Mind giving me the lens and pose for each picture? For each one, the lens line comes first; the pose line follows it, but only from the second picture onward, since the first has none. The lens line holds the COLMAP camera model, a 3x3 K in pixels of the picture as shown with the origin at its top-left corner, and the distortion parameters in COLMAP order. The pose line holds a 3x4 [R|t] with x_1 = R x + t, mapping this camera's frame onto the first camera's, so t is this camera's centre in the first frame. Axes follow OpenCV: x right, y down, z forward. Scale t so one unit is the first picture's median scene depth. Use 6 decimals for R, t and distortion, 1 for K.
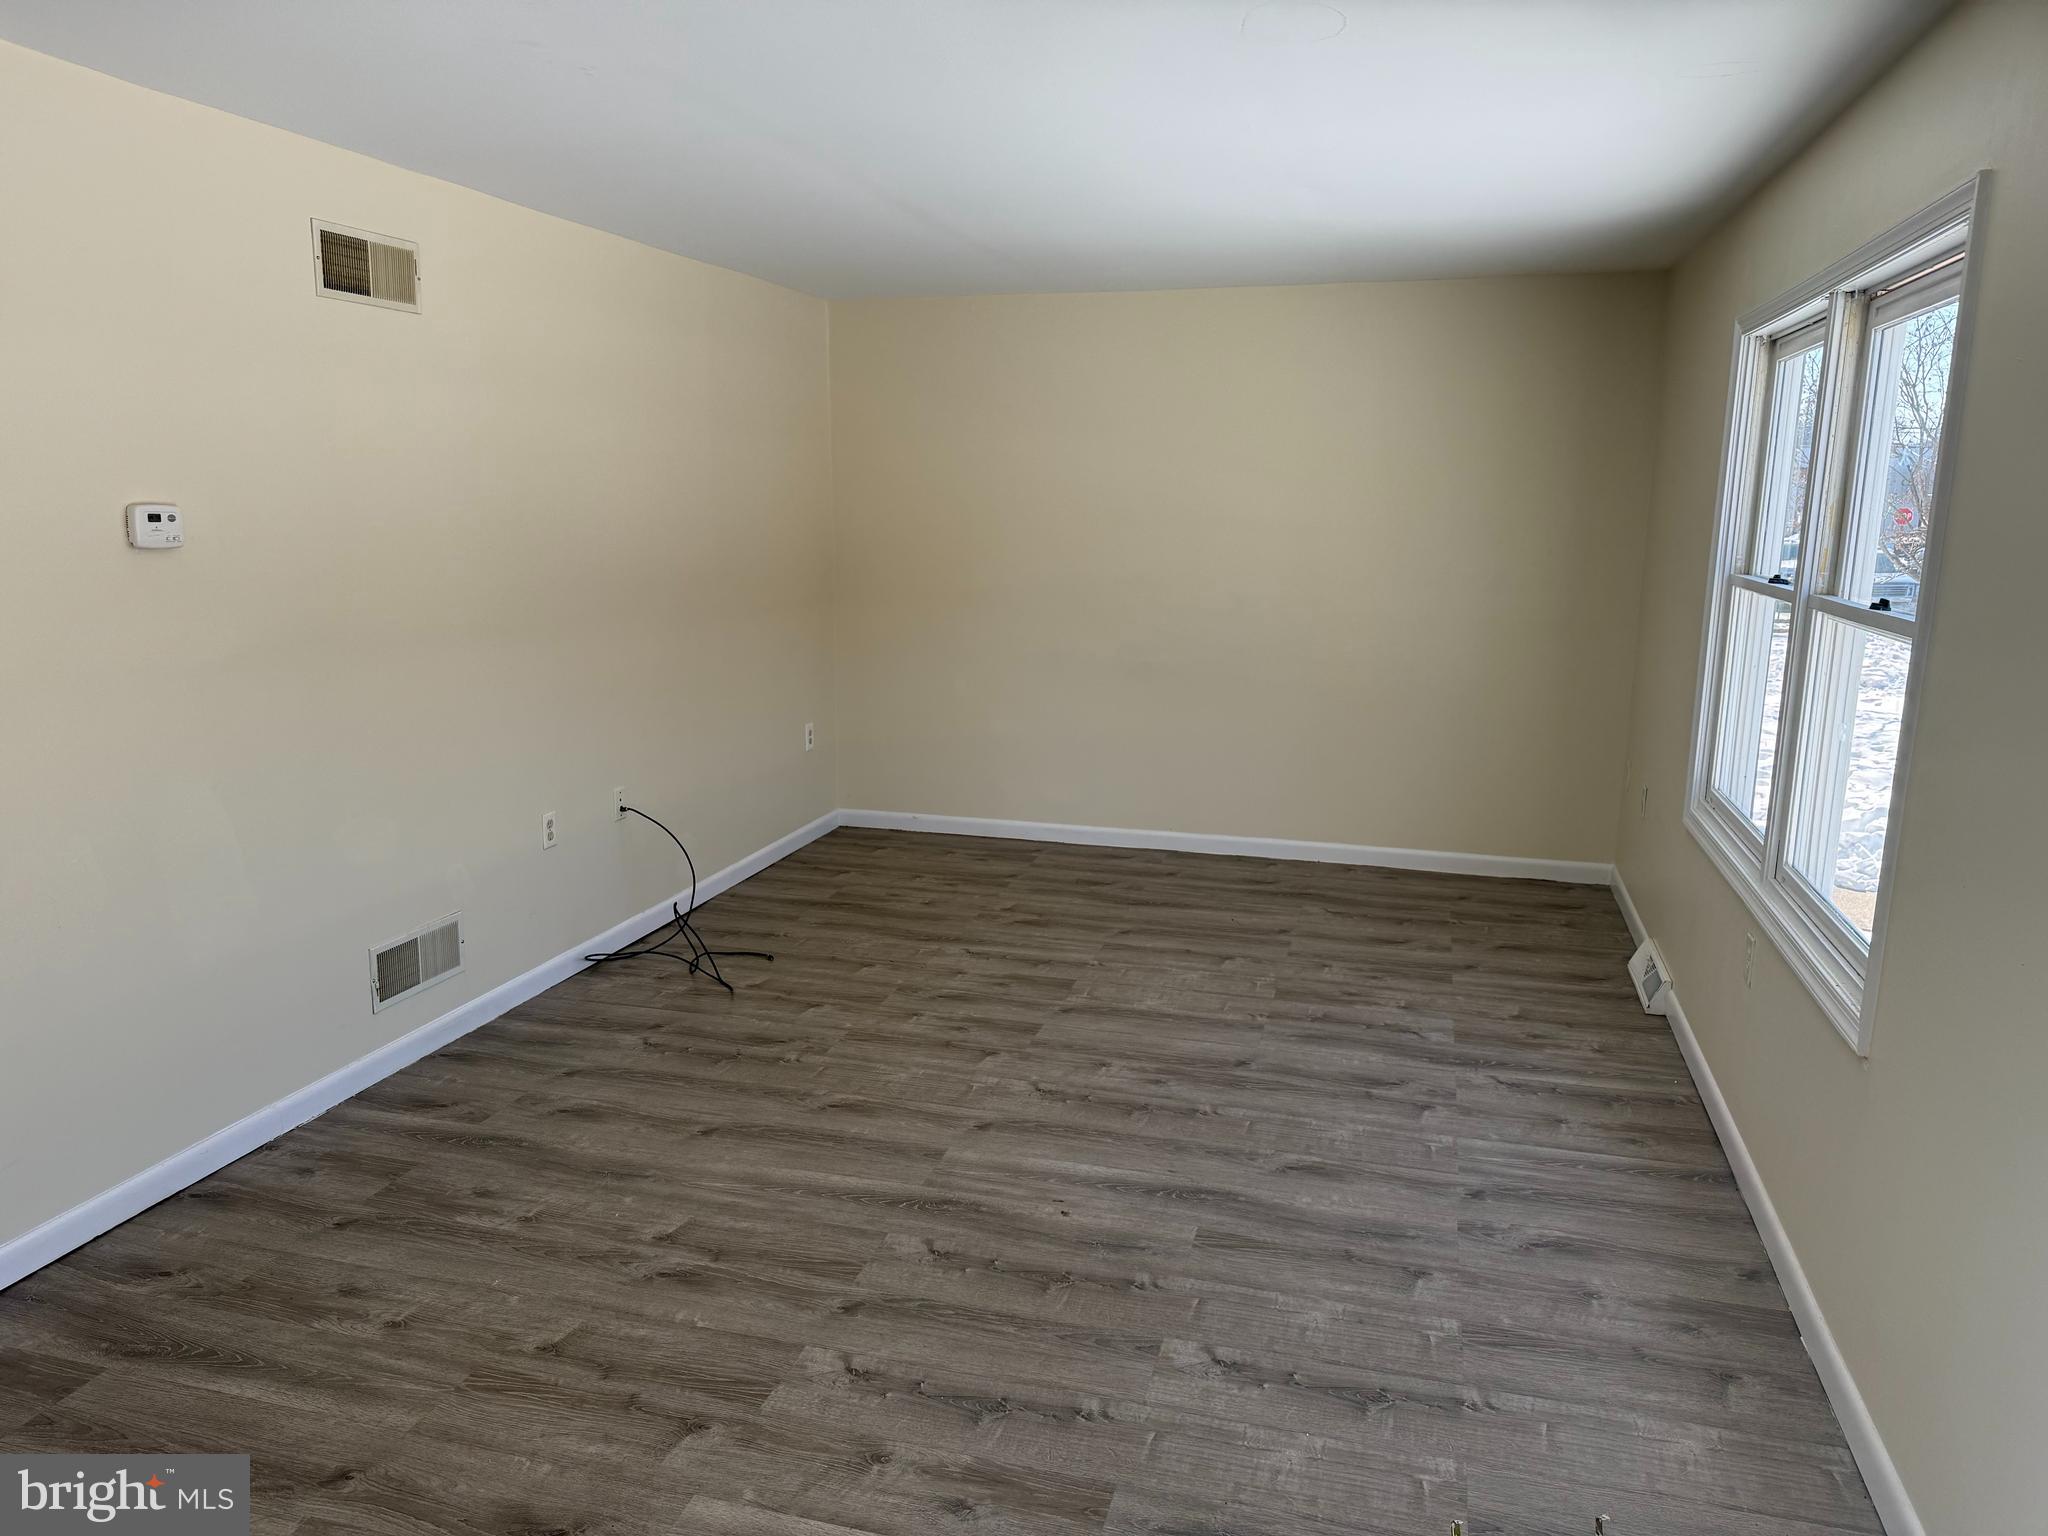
lens RADIAL K [[1475.5, 0, 1017.9], [0, 1475.5, 772.7], [0, 0, 1]] dist [0.082186, -0.092879]
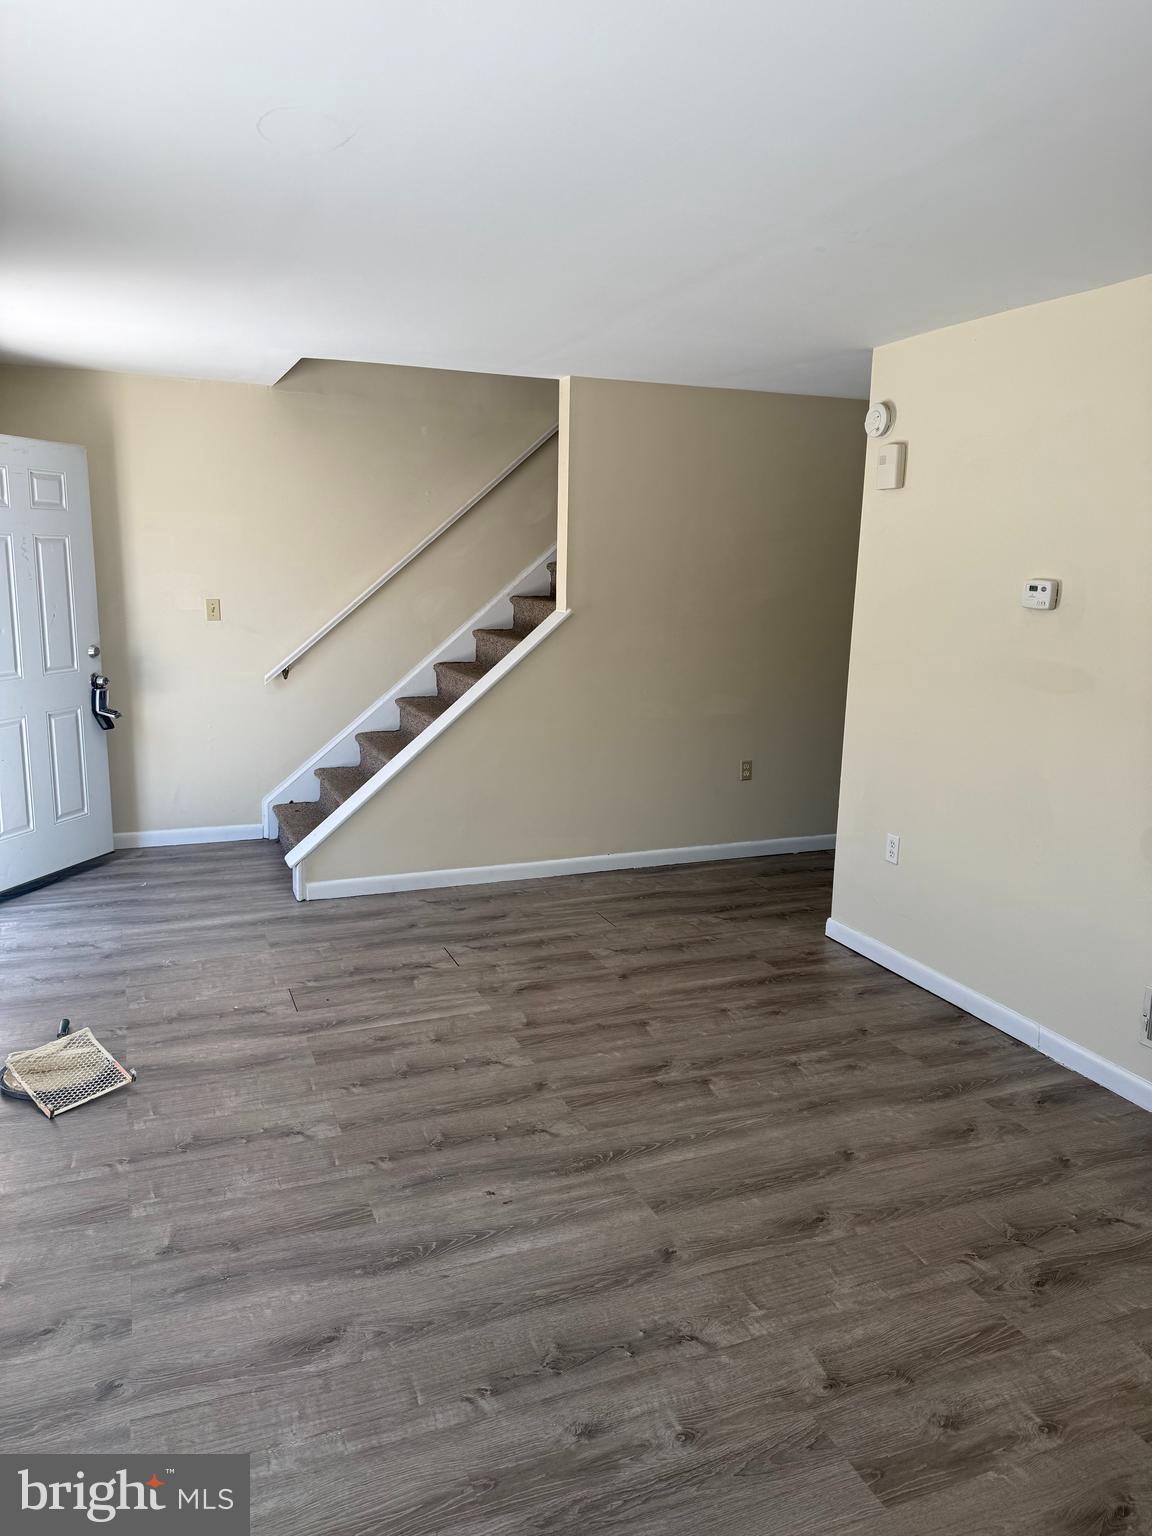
lens RADIAL K [[1106.6, 0, 571.7], [0, 1106.6, 768.5], [0, 0, 1]] dist [0.082186, -0.092879]
pose [[-0.794470, 0.090577, -0.600510, 0.478805], [-0.139380, 0.935226, 0.325462, -0.299441], [0.591092, 0.342269, -0.730385, 1.595962]]
